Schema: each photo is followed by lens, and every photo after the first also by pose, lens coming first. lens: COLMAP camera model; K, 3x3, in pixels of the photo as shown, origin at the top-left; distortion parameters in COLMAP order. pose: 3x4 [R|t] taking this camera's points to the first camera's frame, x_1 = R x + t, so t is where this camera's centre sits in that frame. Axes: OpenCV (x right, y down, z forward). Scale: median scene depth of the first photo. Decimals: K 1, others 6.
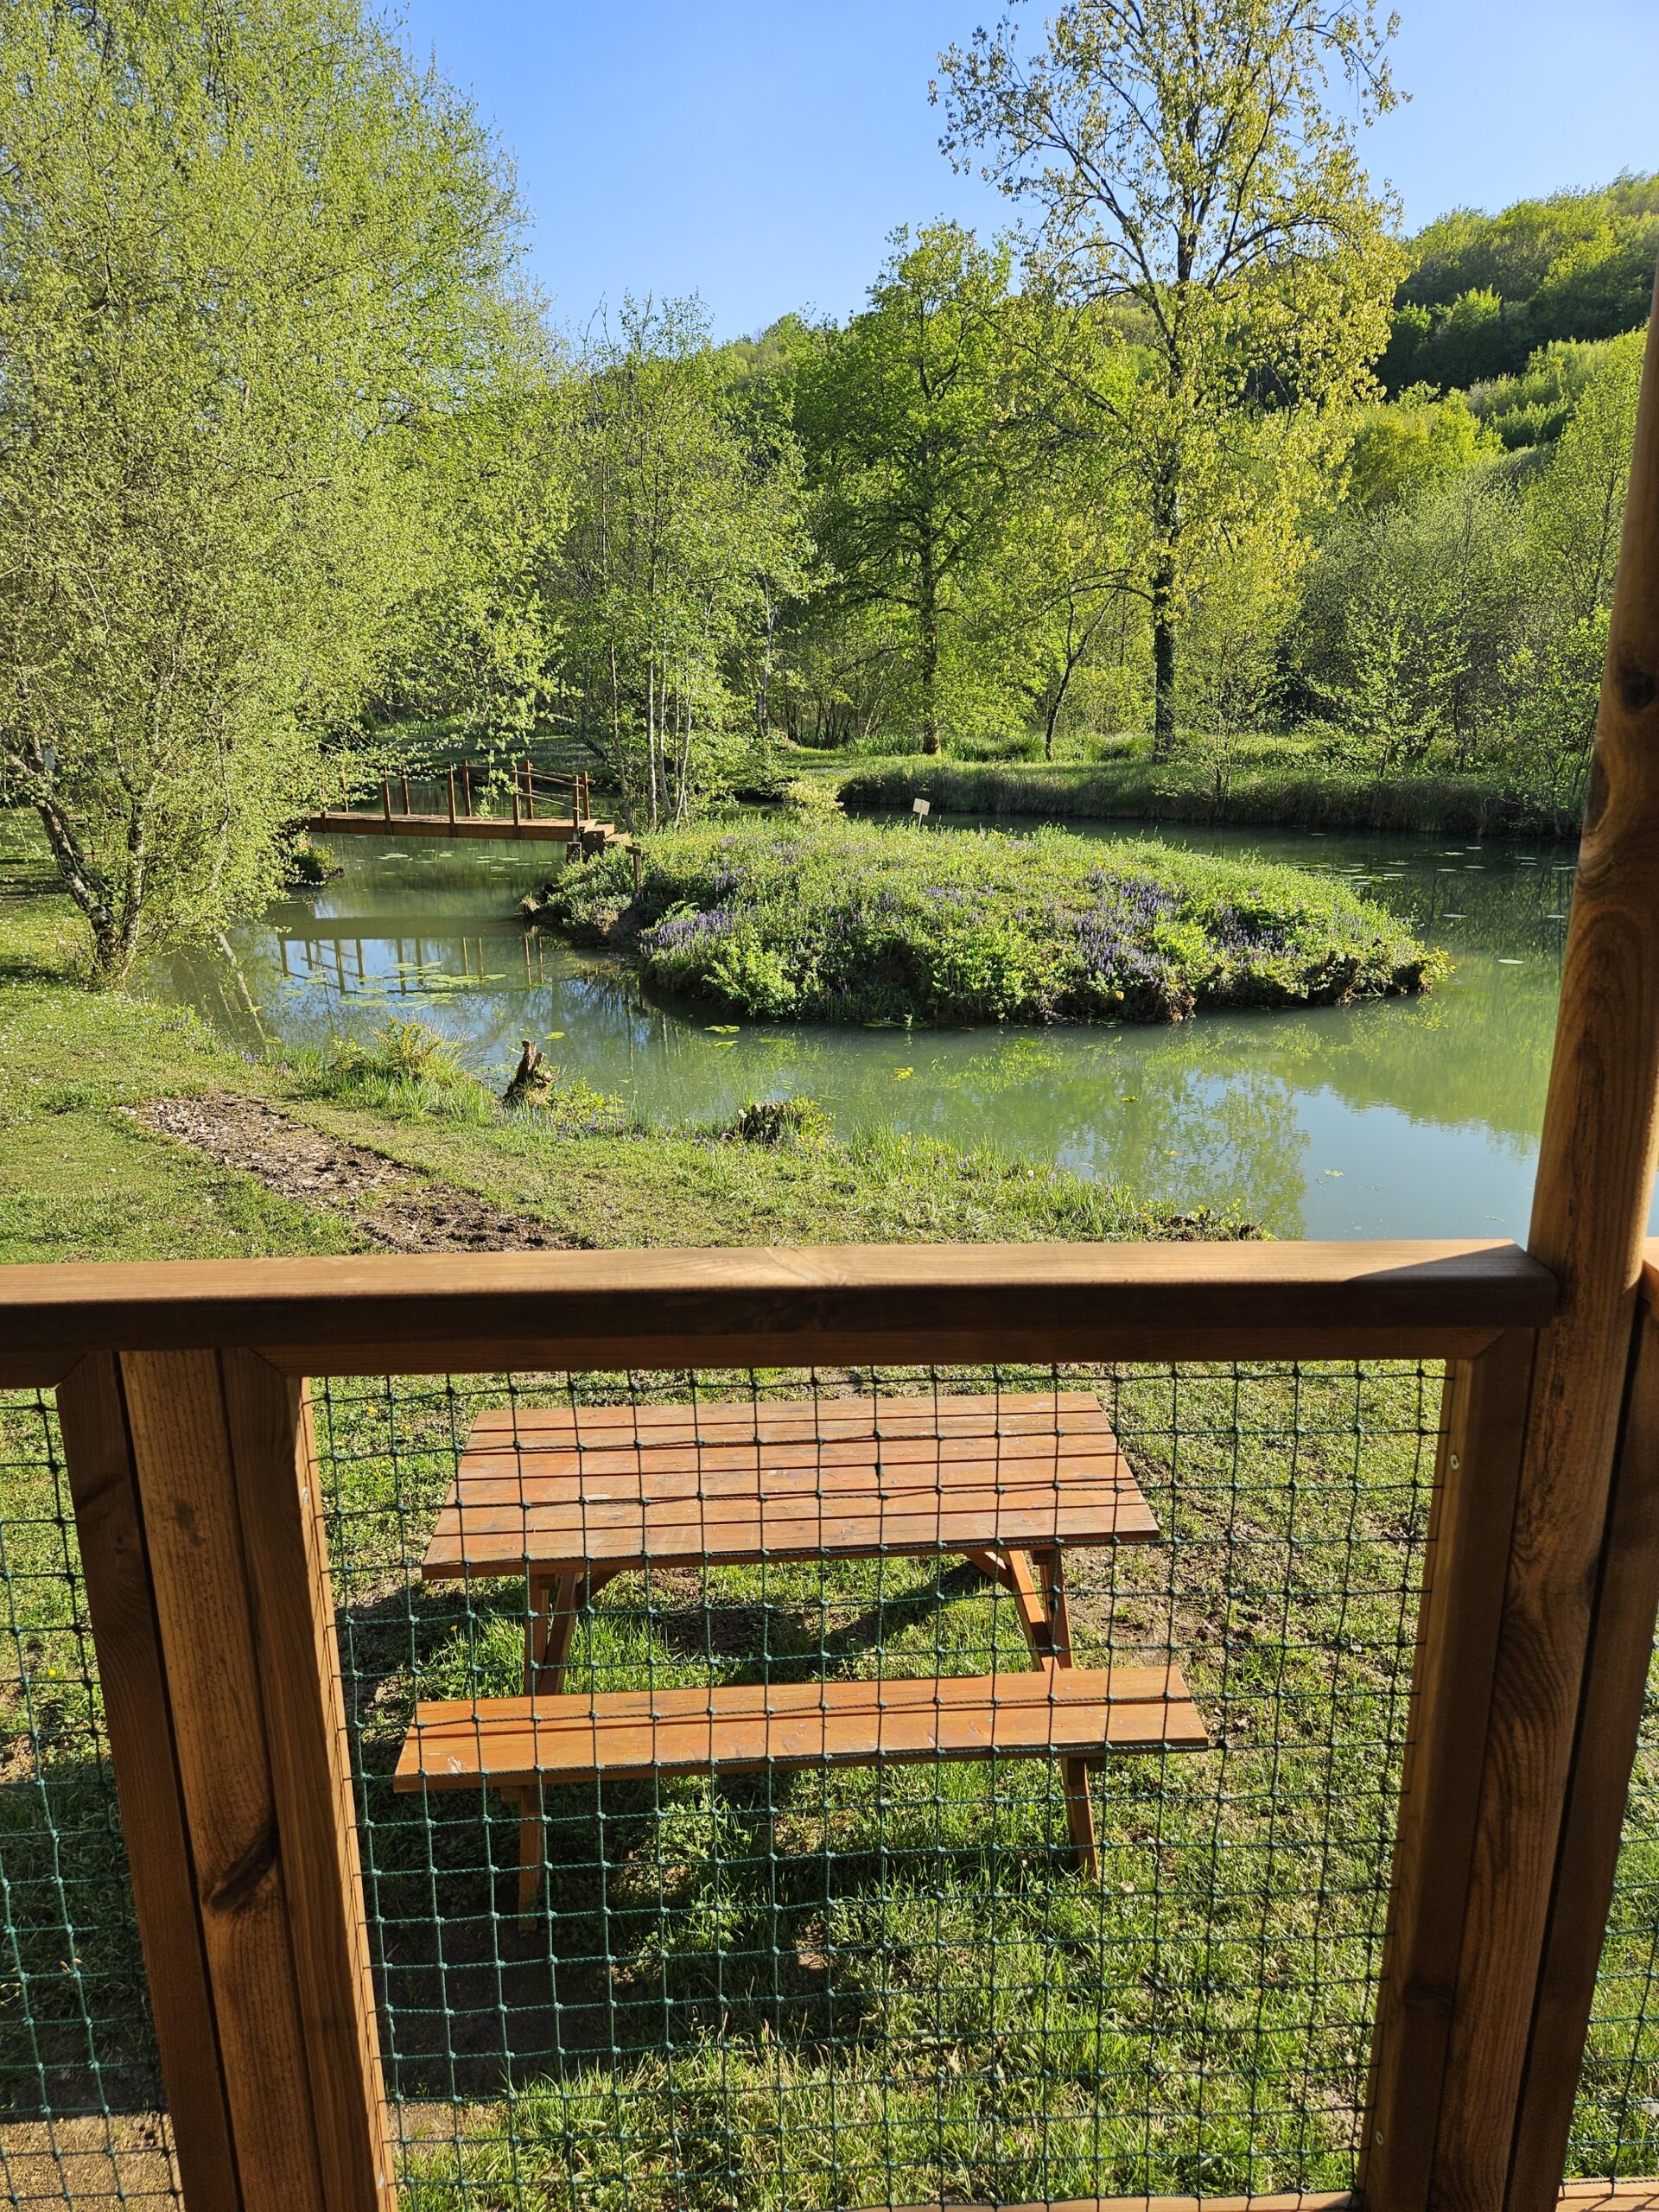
lens RADIAL K [[1476.0, 0, 818.5], [0, 1476.0, 1099.3], [0, 0, 1]] dist [0.062854, -0.043810]
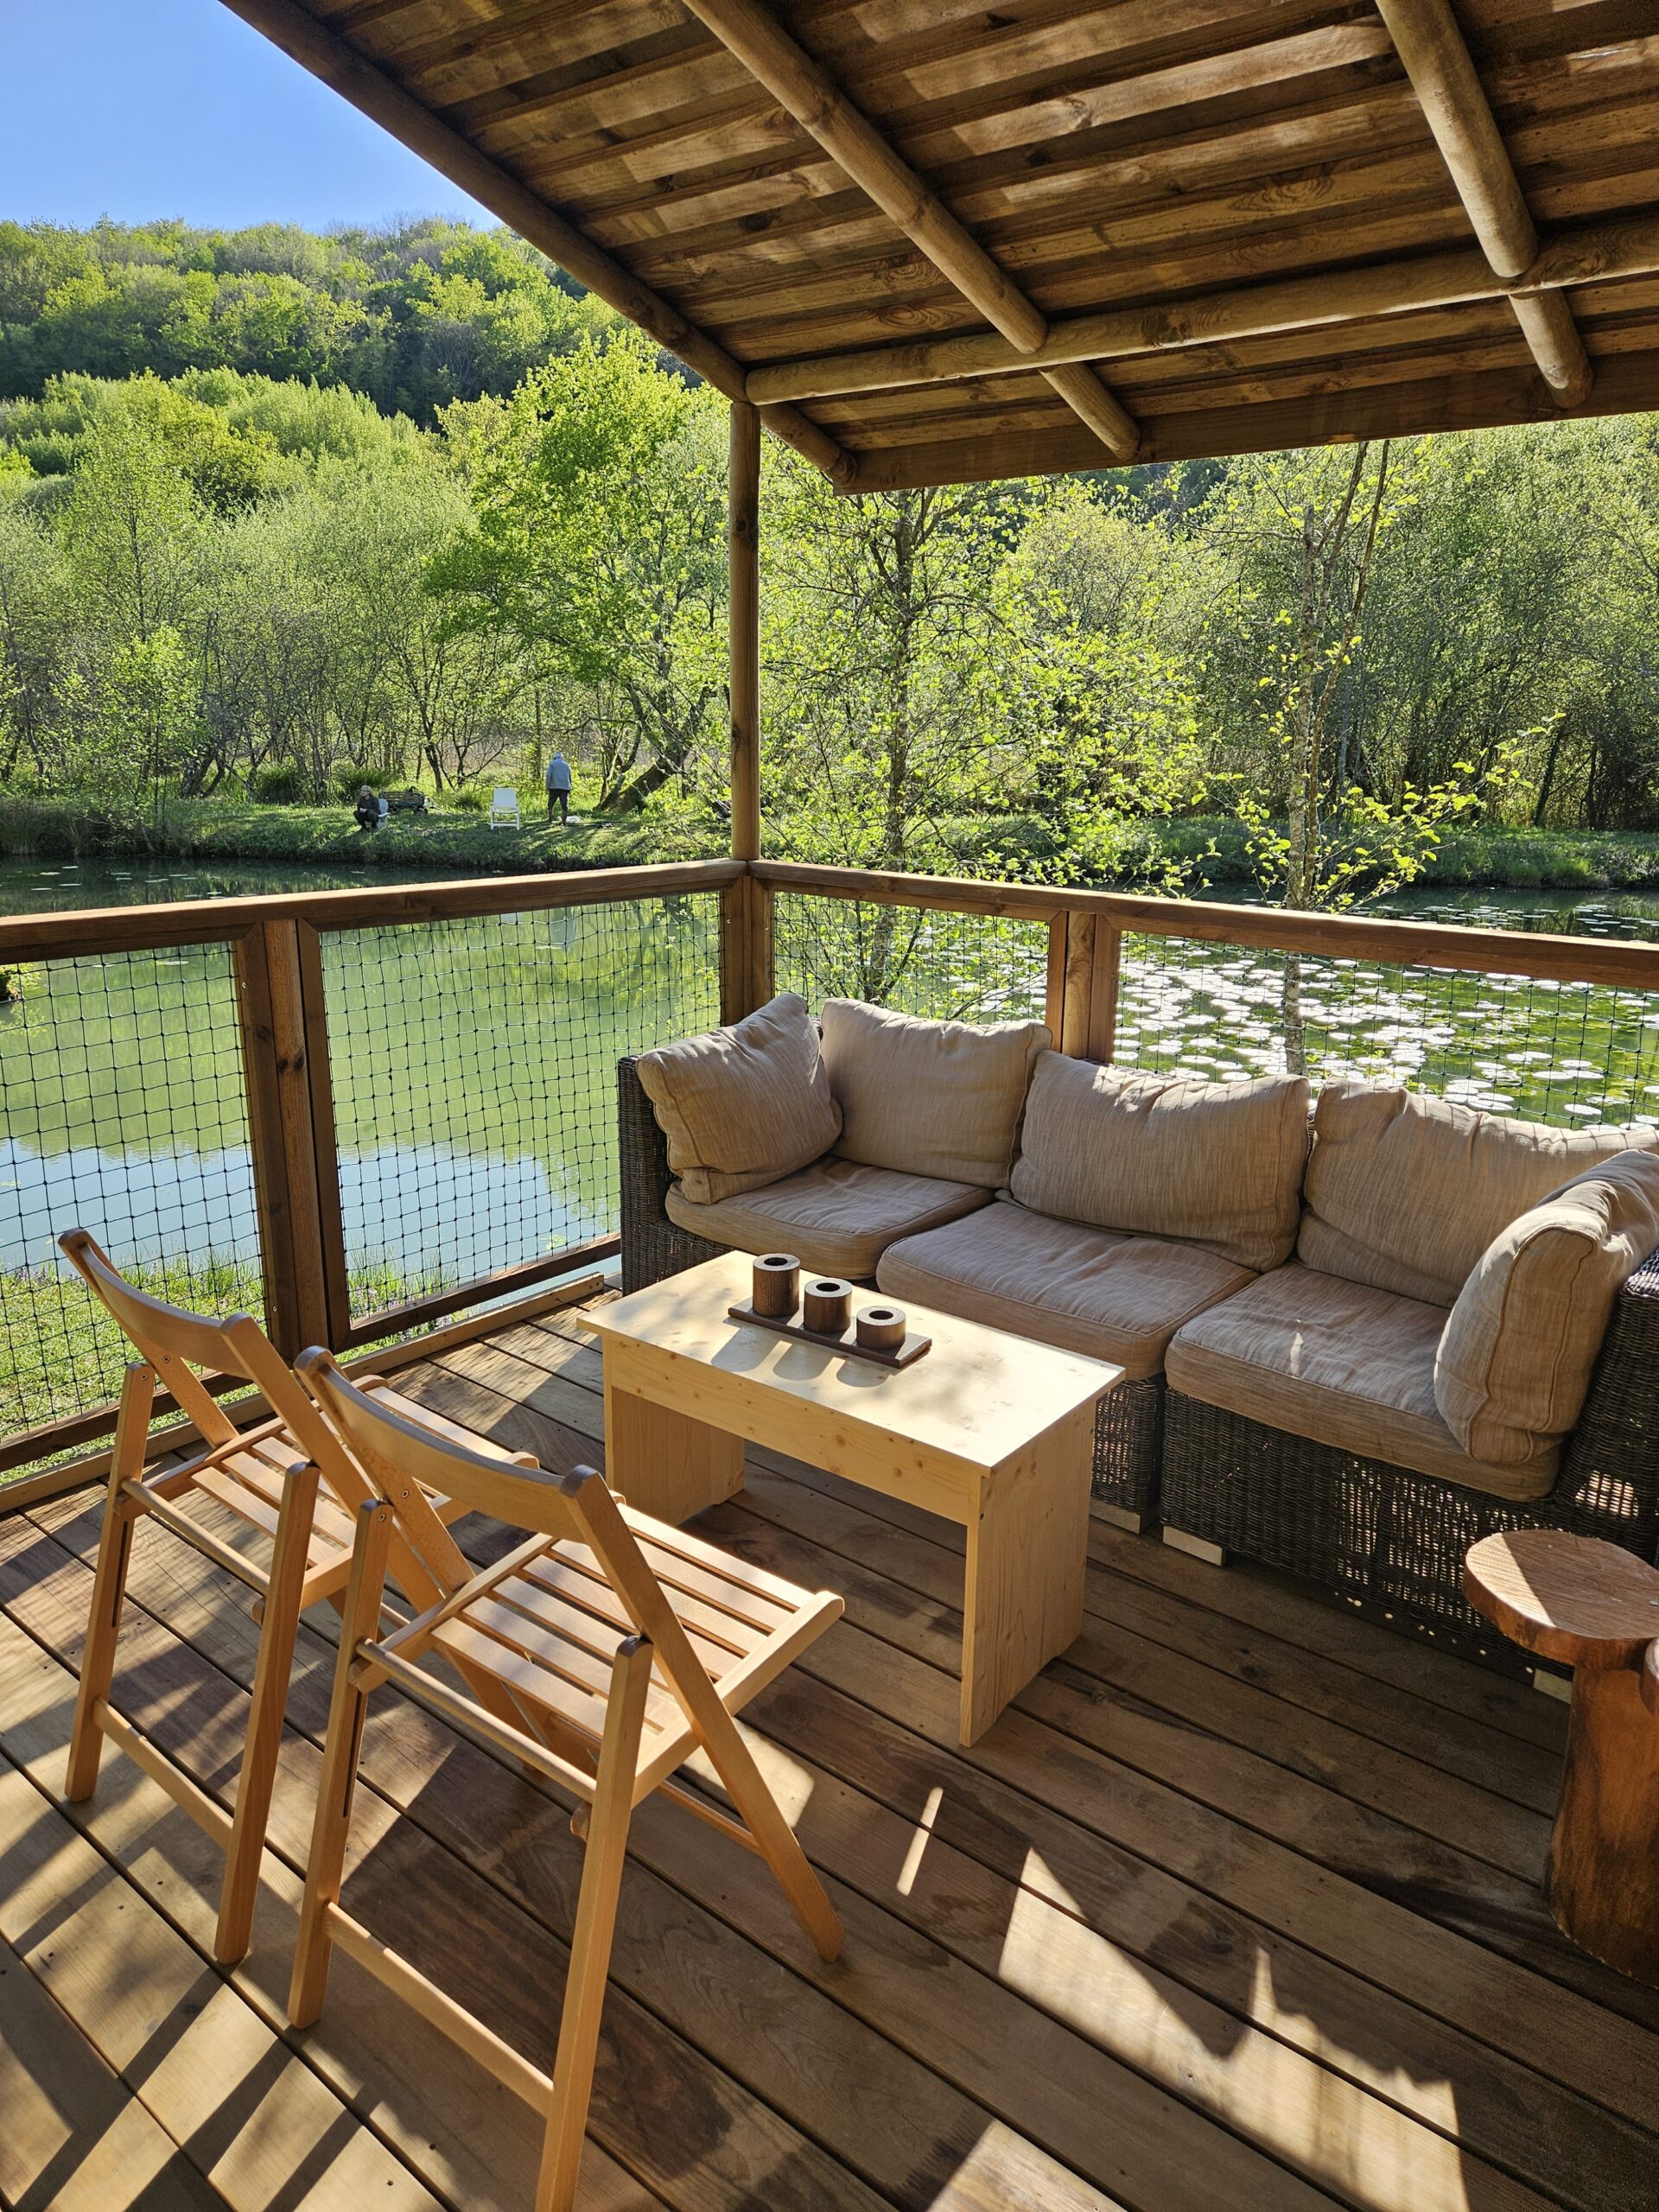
lens RADIAL K [[1476.0, 0, 837.6], [0, 1476.0, 1103.4], [0, 0, 1]] dist [0.062854, -0.043810]
pose [[0.656515, -0.177297, 0.733181, 0.005975], [0.188304, 0.979733, 0.068304, 0.020362], [-0.730431, 0.093218, 0.676595, -0.064632]]
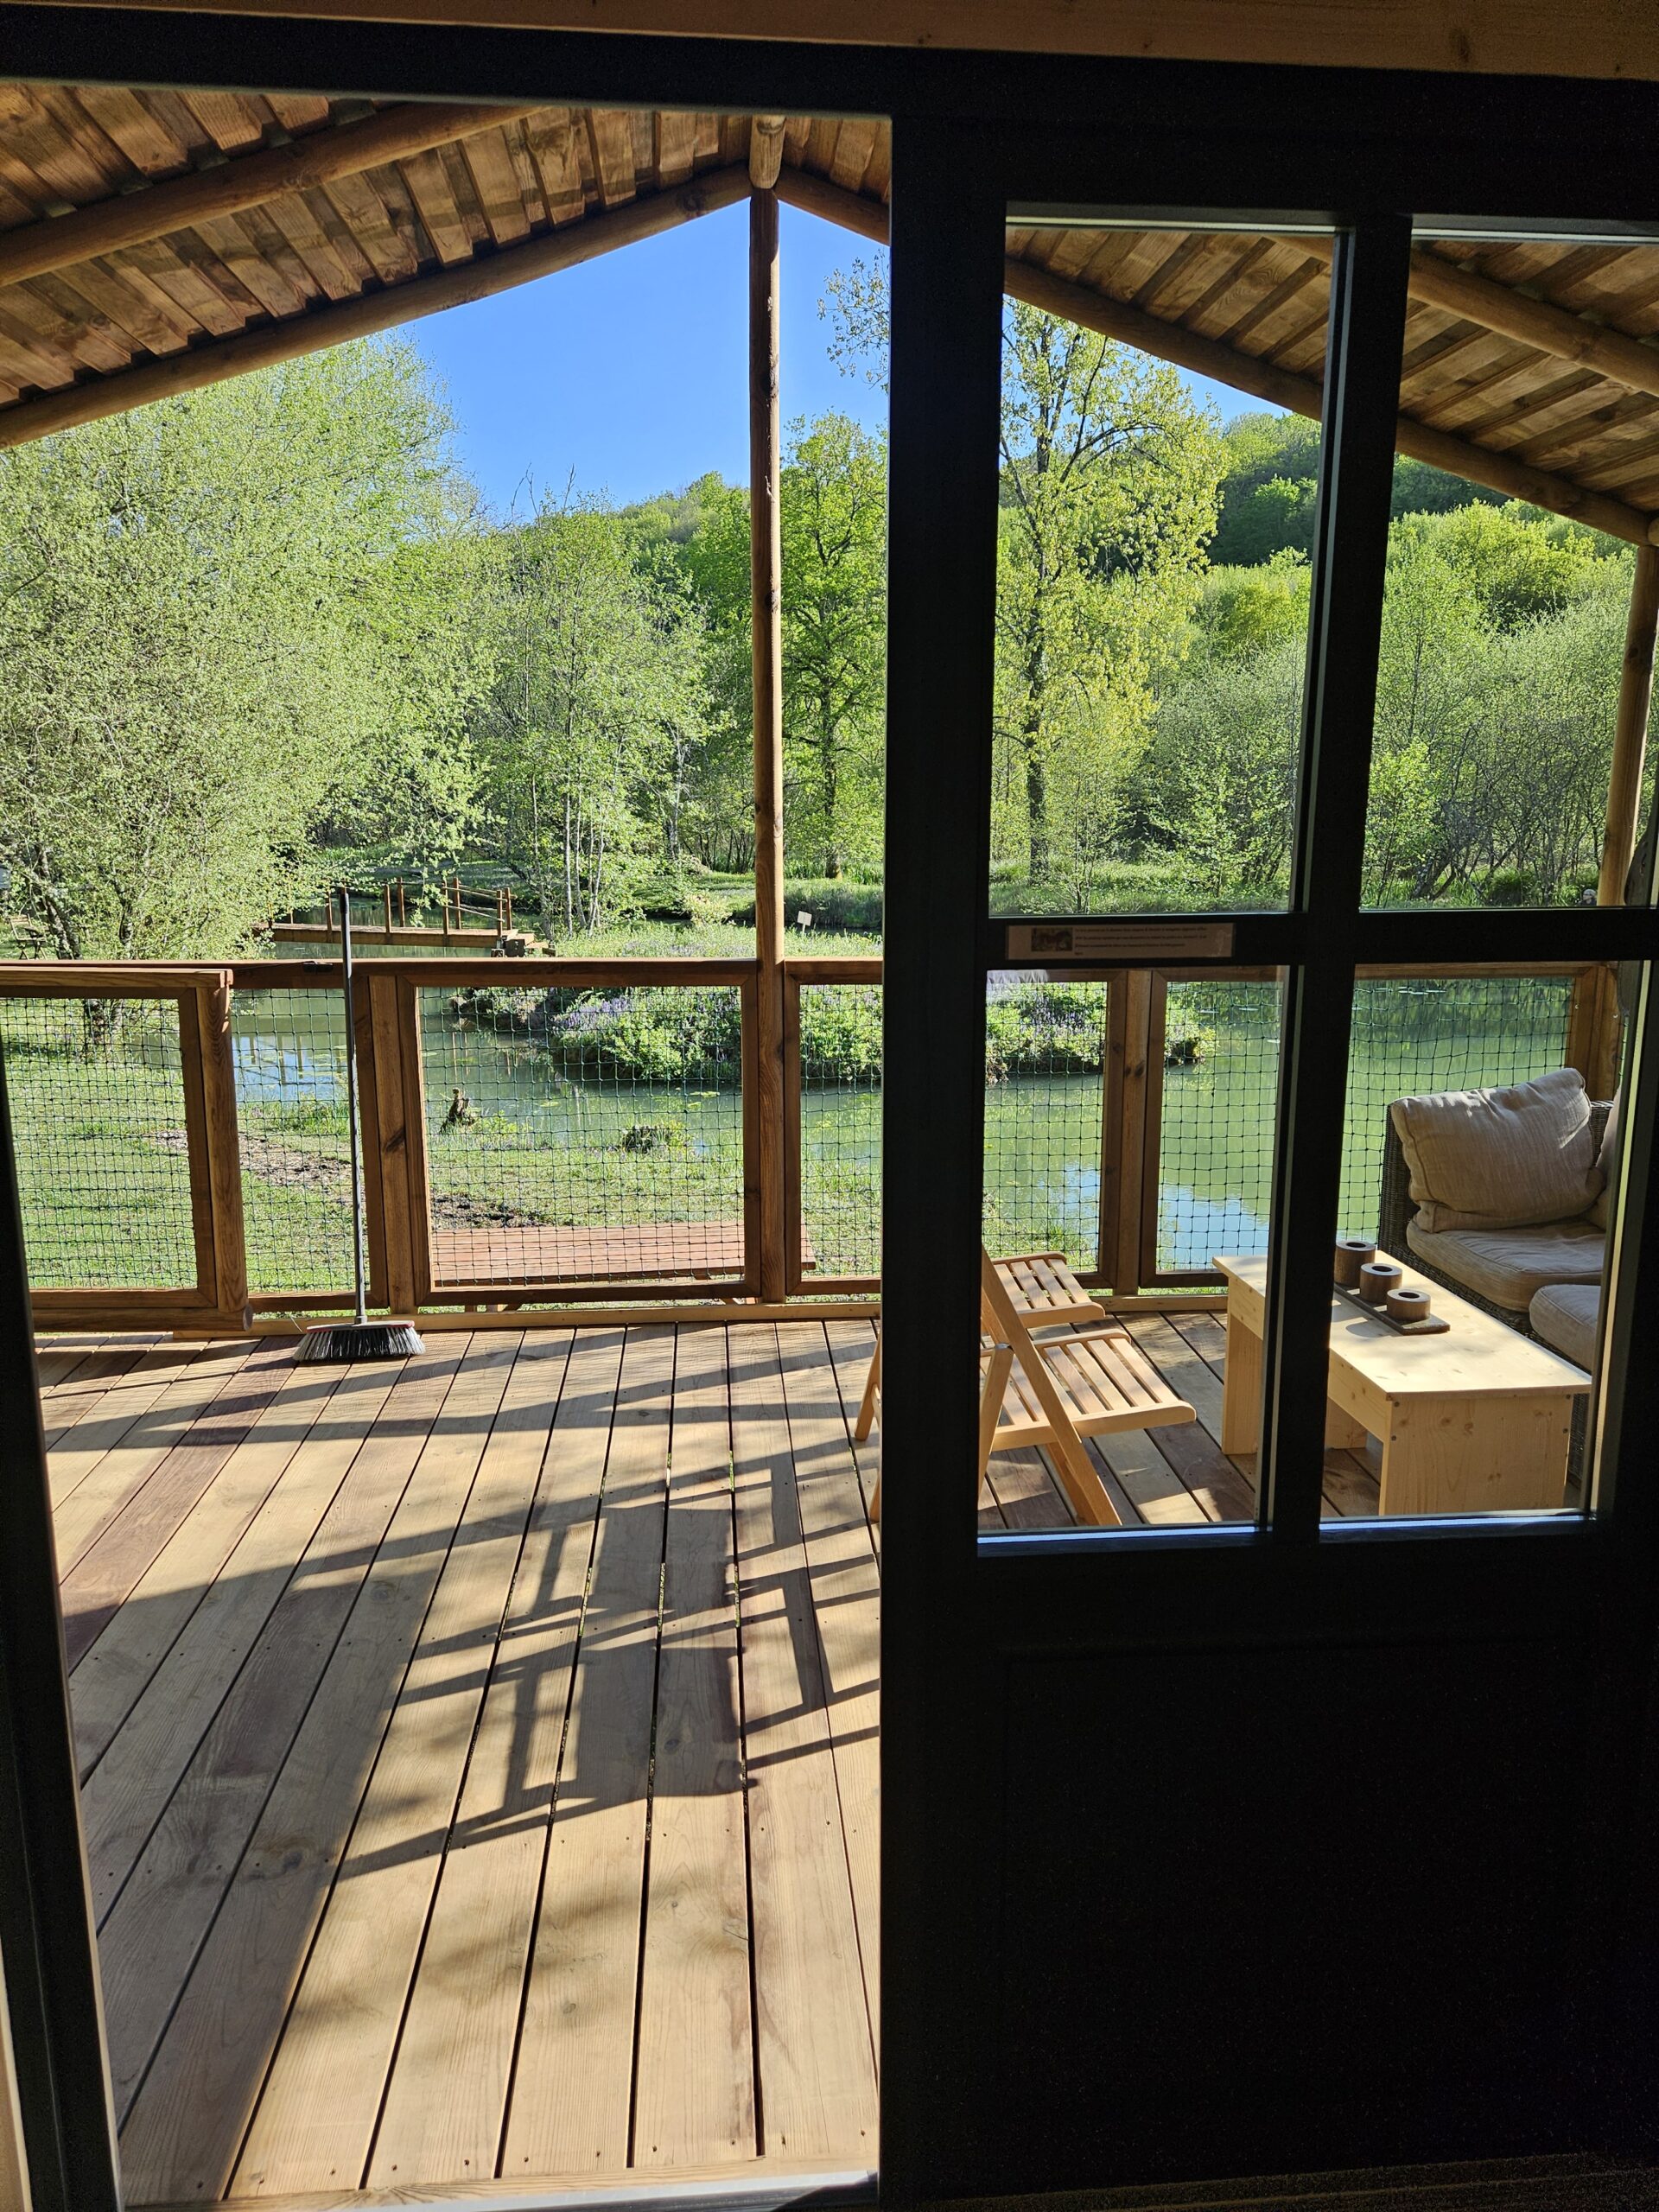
lens RADIAL K [[1476.0, 0, 825.0], [0, 1476.0, 1096.2], [0, 0, 1]] dist [0.062854, -0.043810]
pose [[0.998482, -0.005645, 0.054780, 0.019103], [0.010311, 0.996305, -0.085265, 0.032493], [-0.054096, 0.085700, 0.994851, -0.112118]]
